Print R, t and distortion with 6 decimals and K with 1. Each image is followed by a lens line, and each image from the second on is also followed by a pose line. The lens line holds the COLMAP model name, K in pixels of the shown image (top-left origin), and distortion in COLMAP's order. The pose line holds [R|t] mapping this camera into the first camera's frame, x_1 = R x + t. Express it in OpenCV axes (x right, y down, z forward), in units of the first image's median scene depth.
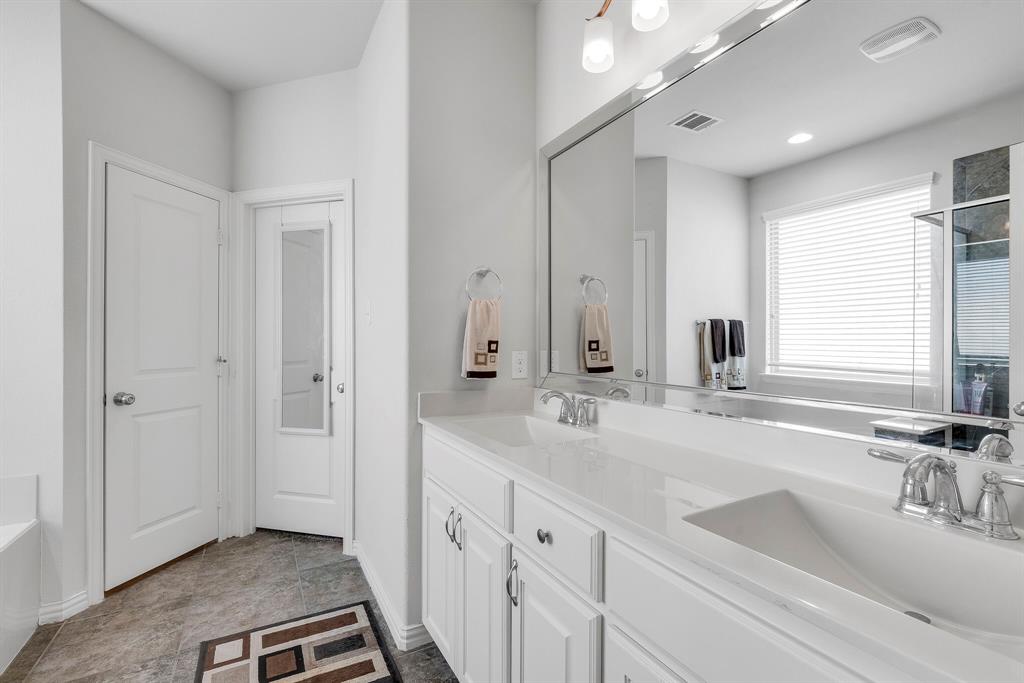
lens RADIAL K [[455.1, 0, 516.8], [0, 455.1, 338.9], [0, 0, 1]] dist [-0.004676, 0.003639]
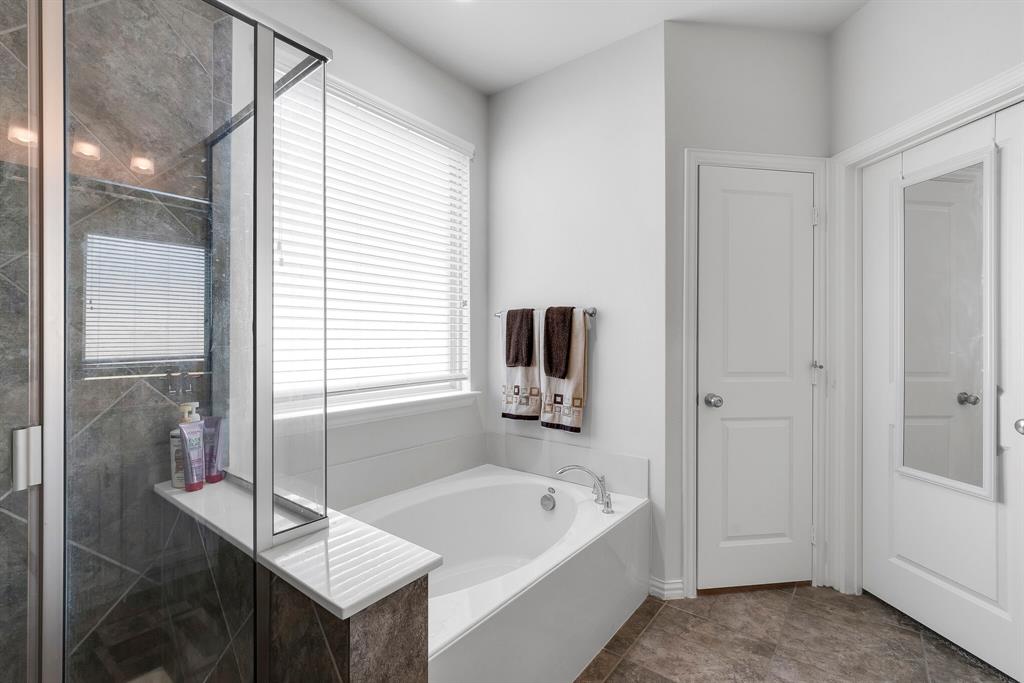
lens RADIAL K [[455.1, 0, 508.9], [0, 455.1, 337.2], [0, 0, 1]] dist [-0.004676, 0.003639]
pose [[0.368004, -0.001548, -0.929823, -0.100271], [-0.001939, 0.999995, -0.002432, -0.001592], [0.929822, 0.002698, 0.367999, 0.200479]]
